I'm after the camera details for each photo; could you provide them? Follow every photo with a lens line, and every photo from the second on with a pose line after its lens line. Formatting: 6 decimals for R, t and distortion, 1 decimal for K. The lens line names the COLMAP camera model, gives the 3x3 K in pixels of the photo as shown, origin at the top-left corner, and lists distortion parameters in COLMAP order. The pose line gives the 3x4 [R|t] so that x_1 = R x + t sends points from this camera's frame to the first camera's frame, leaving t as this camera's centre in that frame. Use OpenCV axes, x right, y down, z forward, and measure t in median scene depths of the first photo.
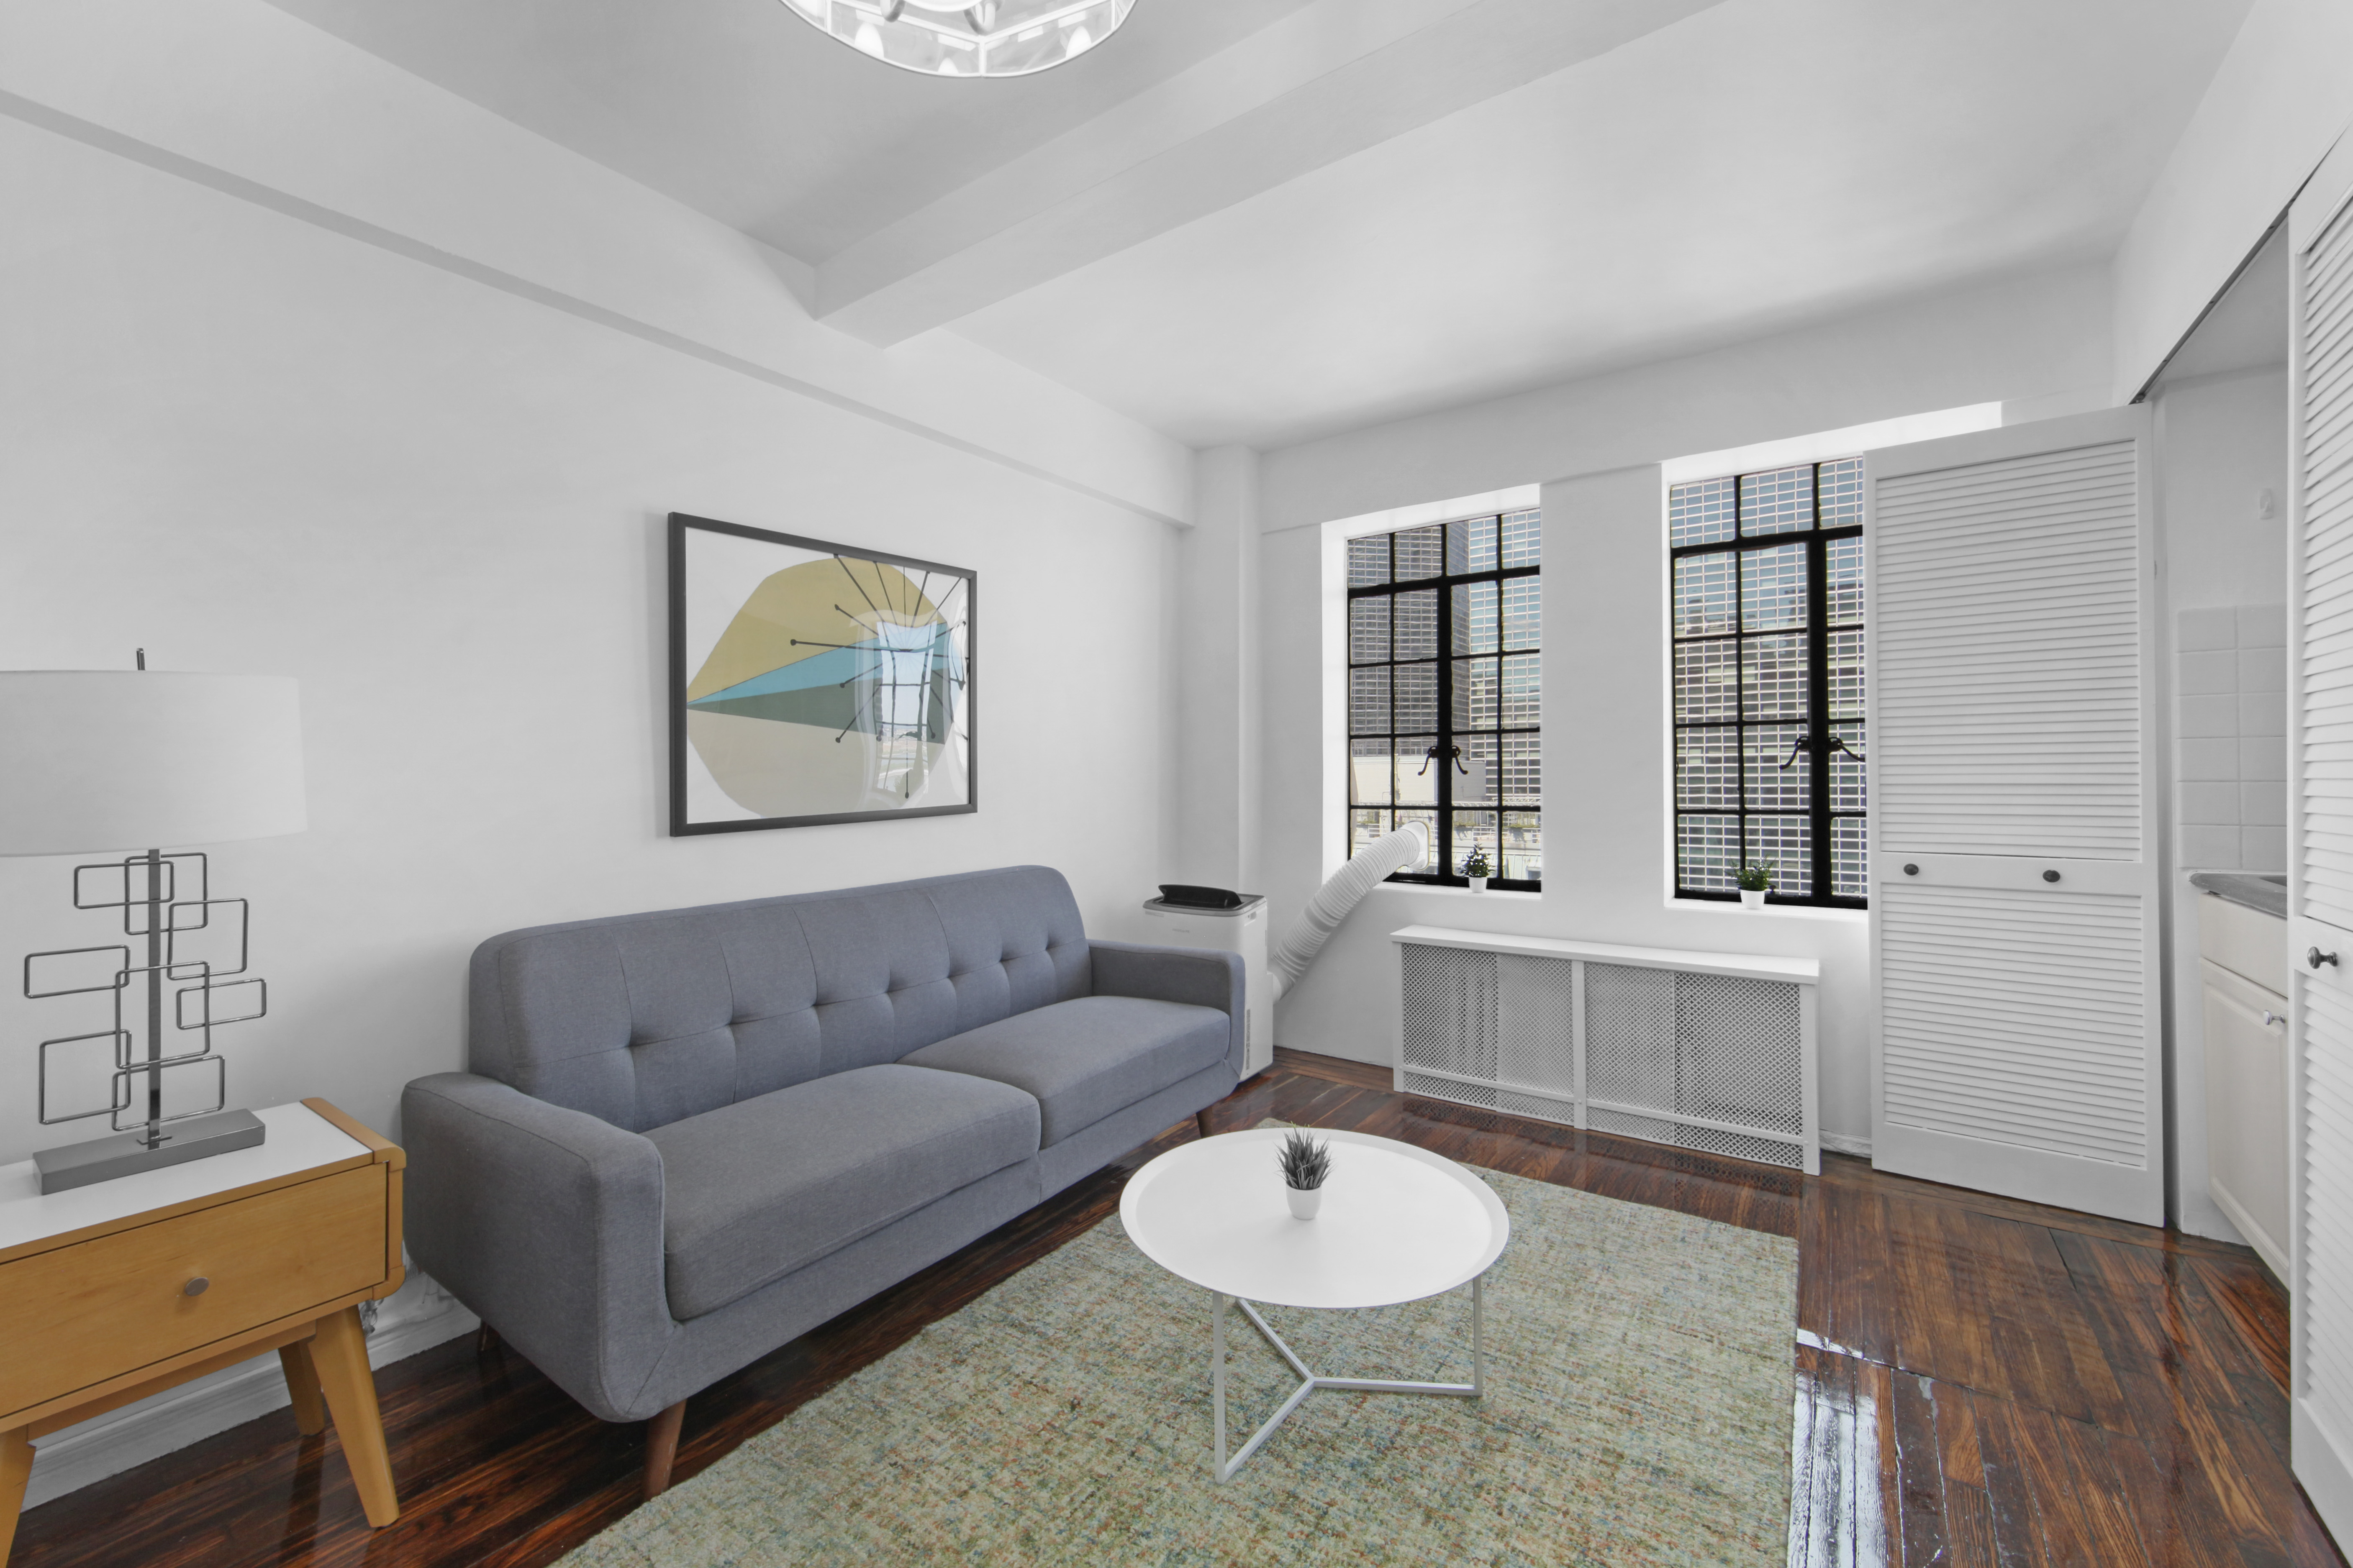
lens RADIAL K [[978.6, 0, 1176.0], [0, 978.6, 769.8], [0, 0, 1]] dist [-0.002001, -0.000199]
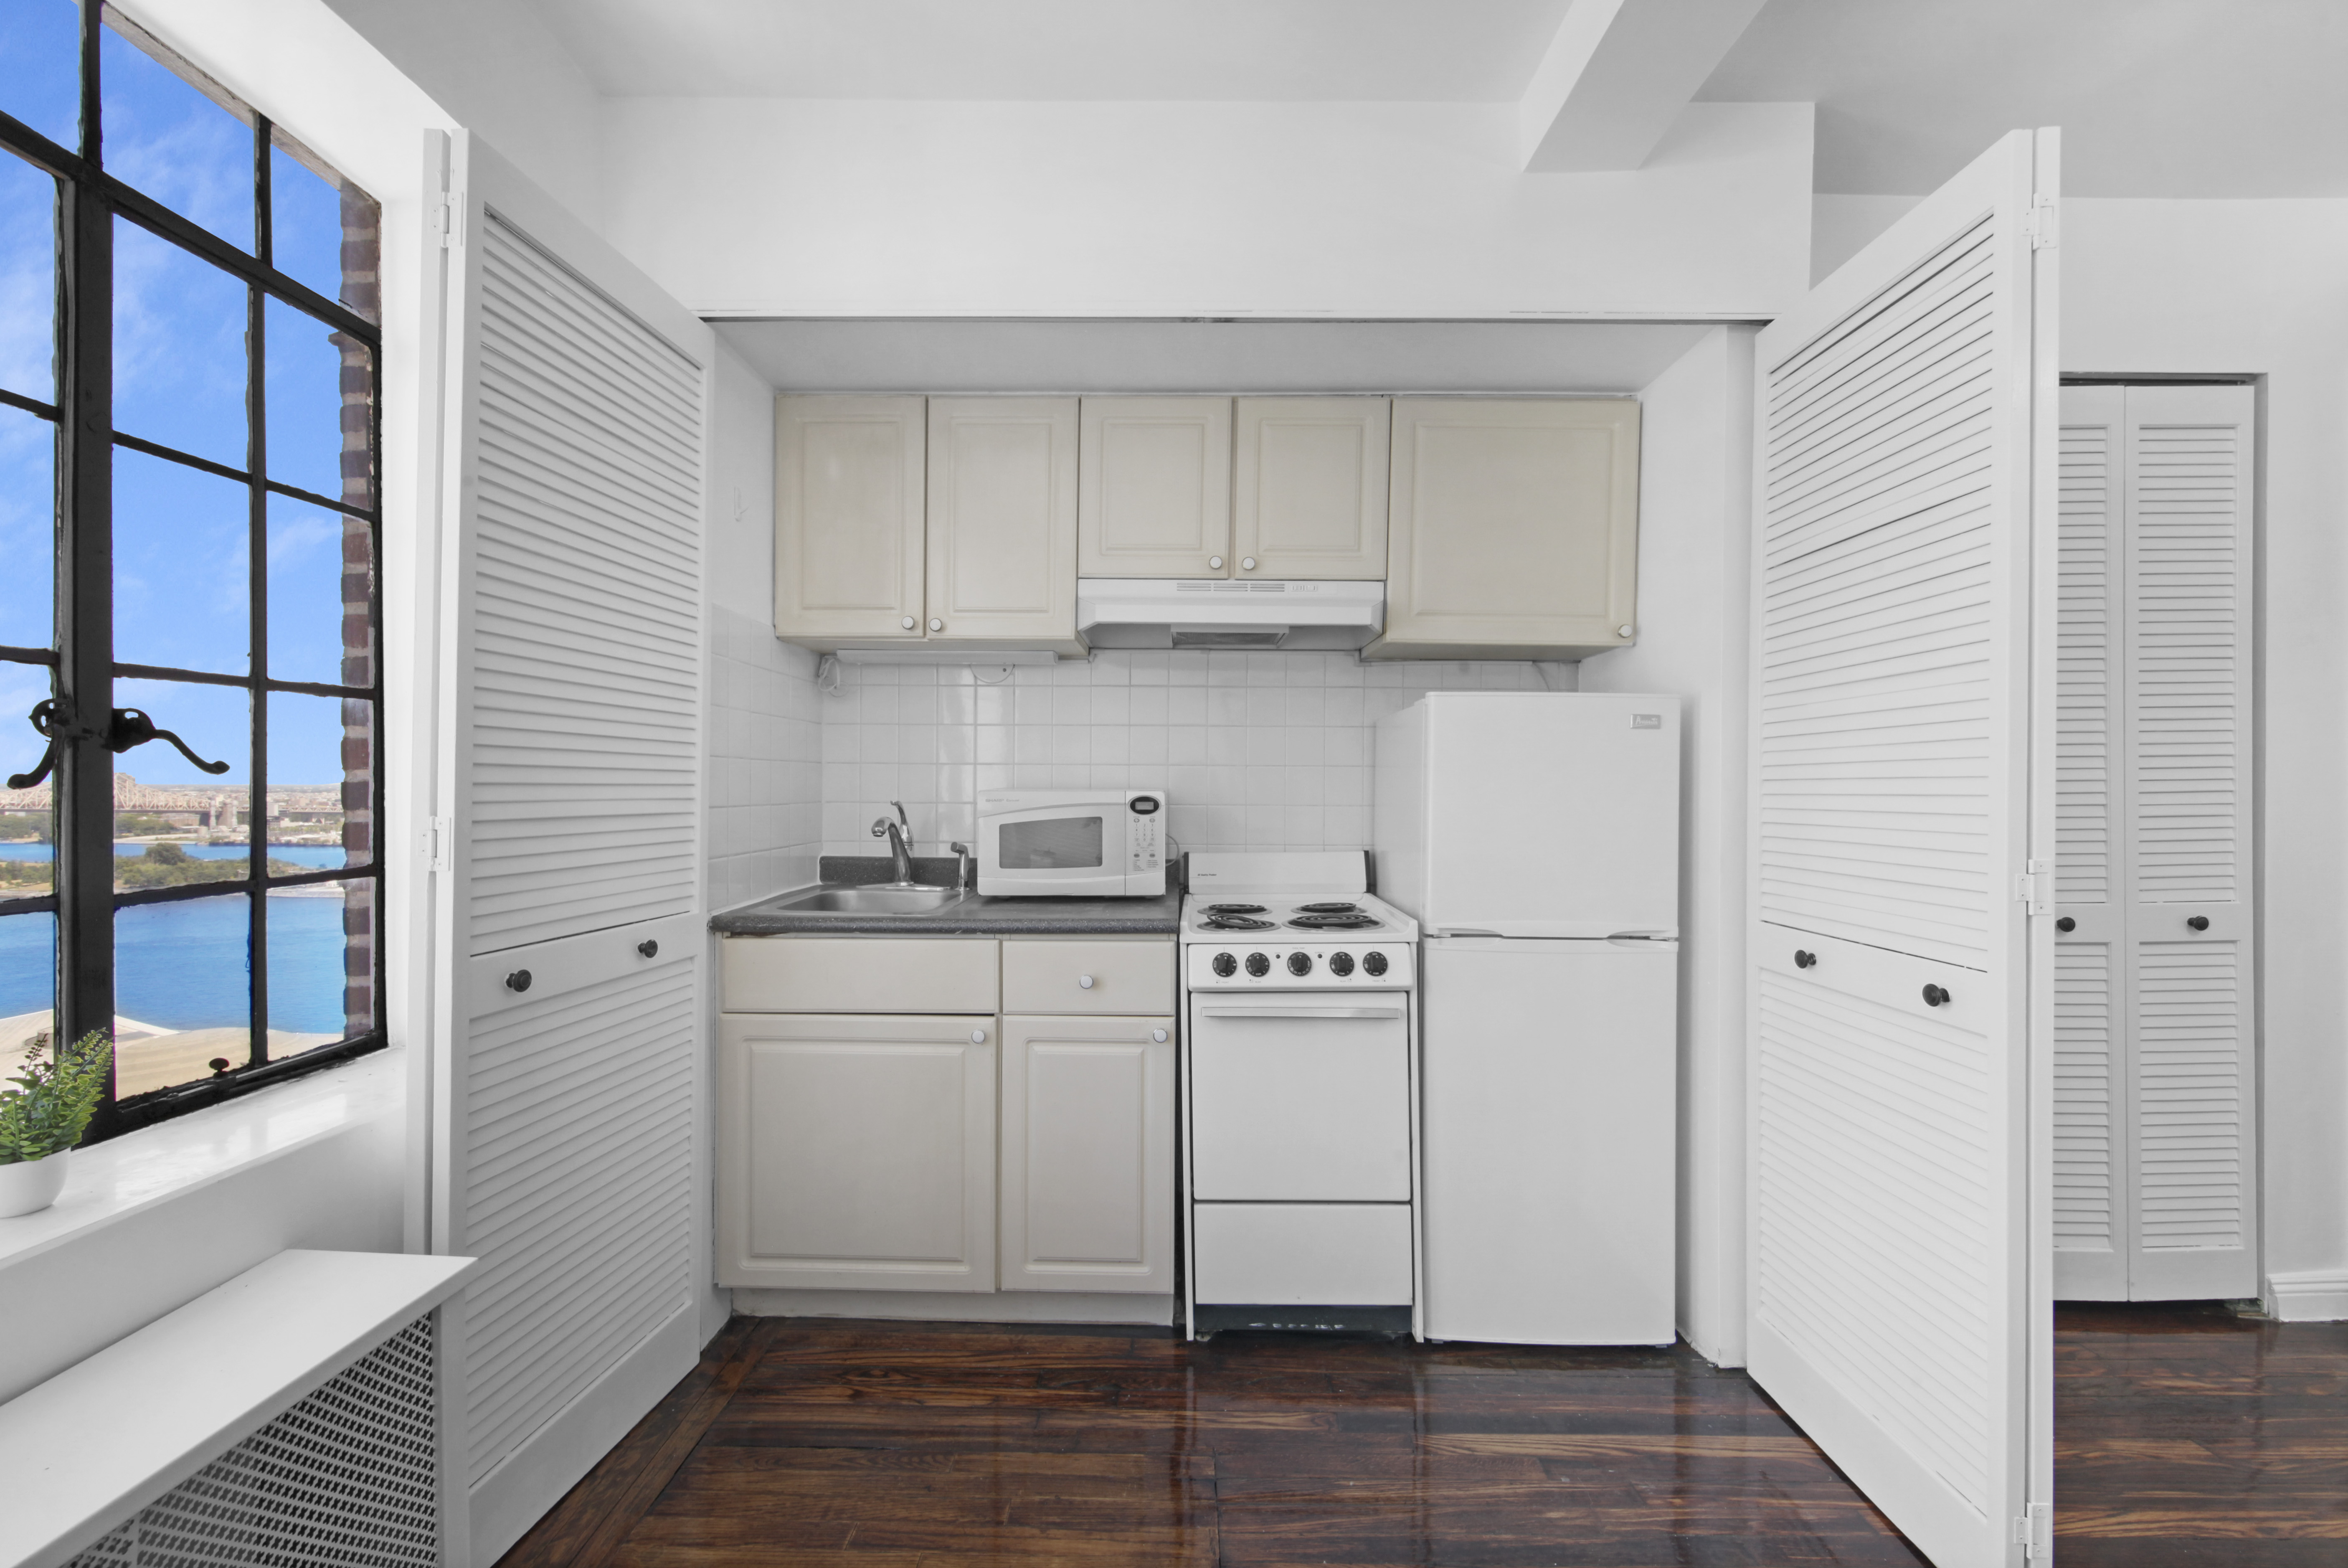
lens RADIAL K [[932.0, 0, 1187.2], [0, 932.0, 797.4], [0, 0, 1]] dist [0.006137, -0.000047]
pose [[-0.581216, -0.003011, 0.813744, 0.230245], [-0.006599, 0.999978, -0.001013, -0.000021], [-0.813723, -0.005959, -0.581223, 1.749487]]
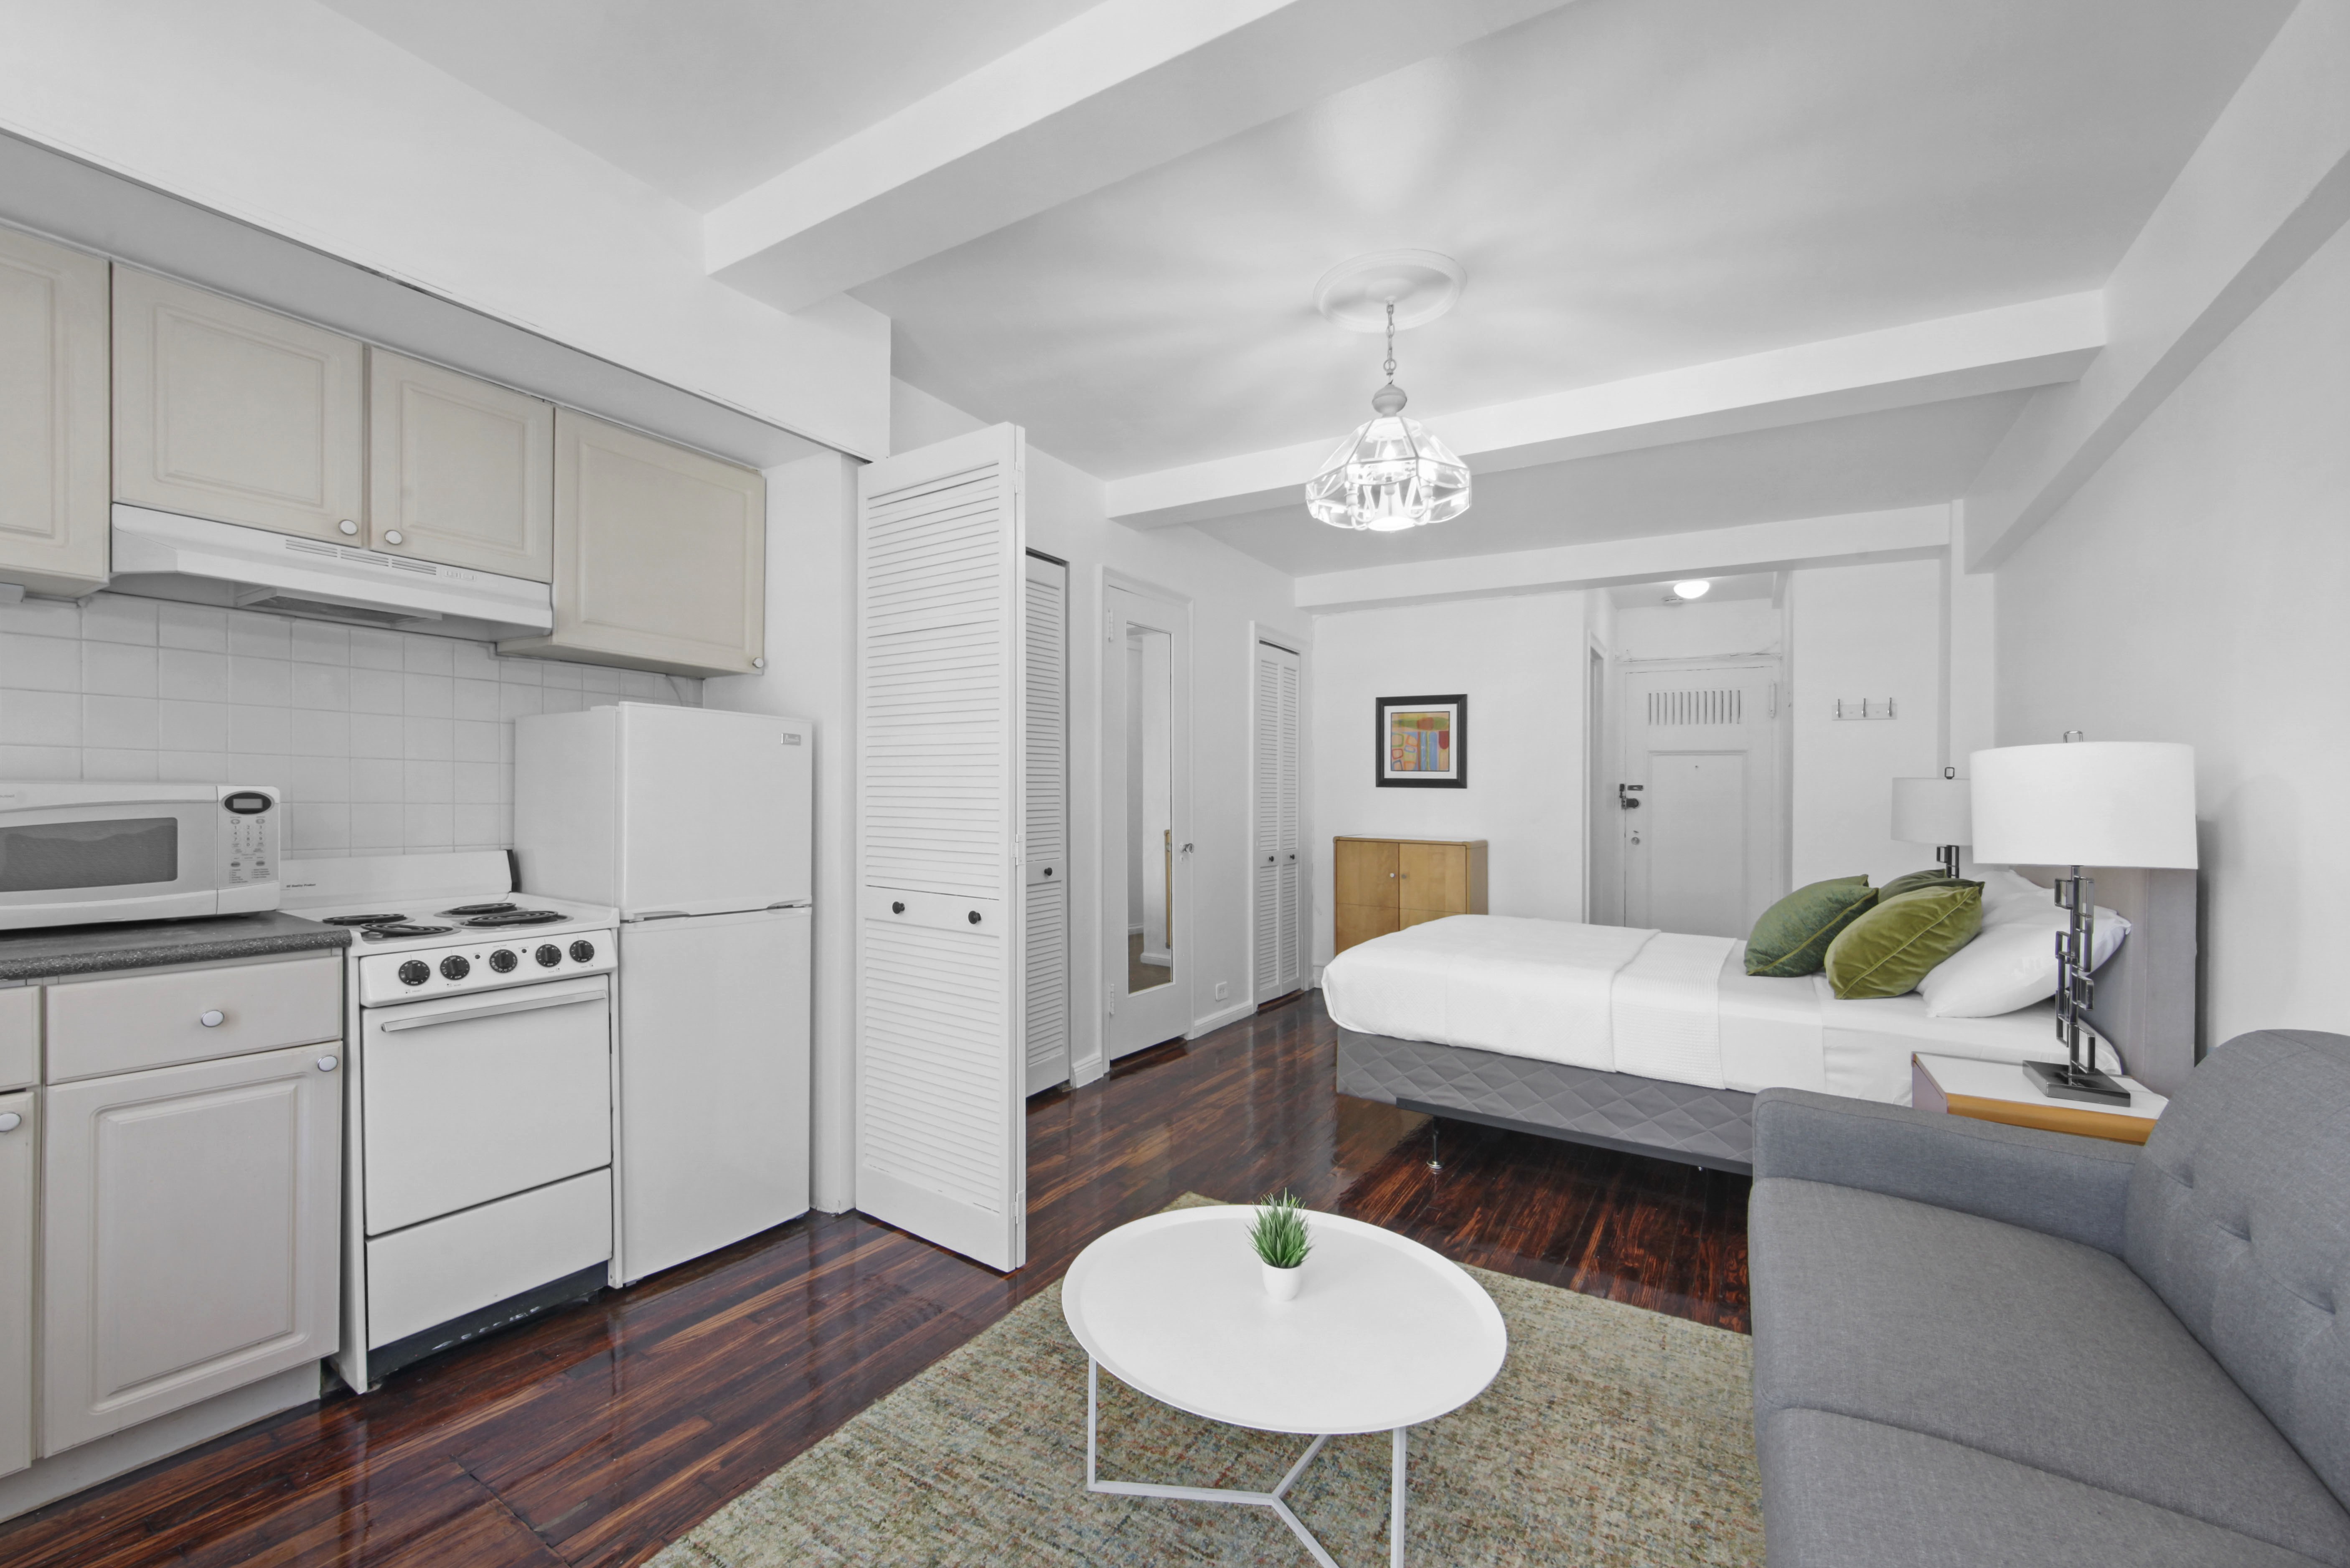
lens RADIAL K [[945.7, 0, 1140.3], [0, 945.7, 763.6], [0, 0, 1]] dist [-0.002847, -0.000345]
pose [[-0.999453, -0.012890, -0.030441, 0.356395], [-0.011551, 0.998974, -0.043779, 0.000705], [0.030974, -0.043403, -0.998577, 2.275690]]
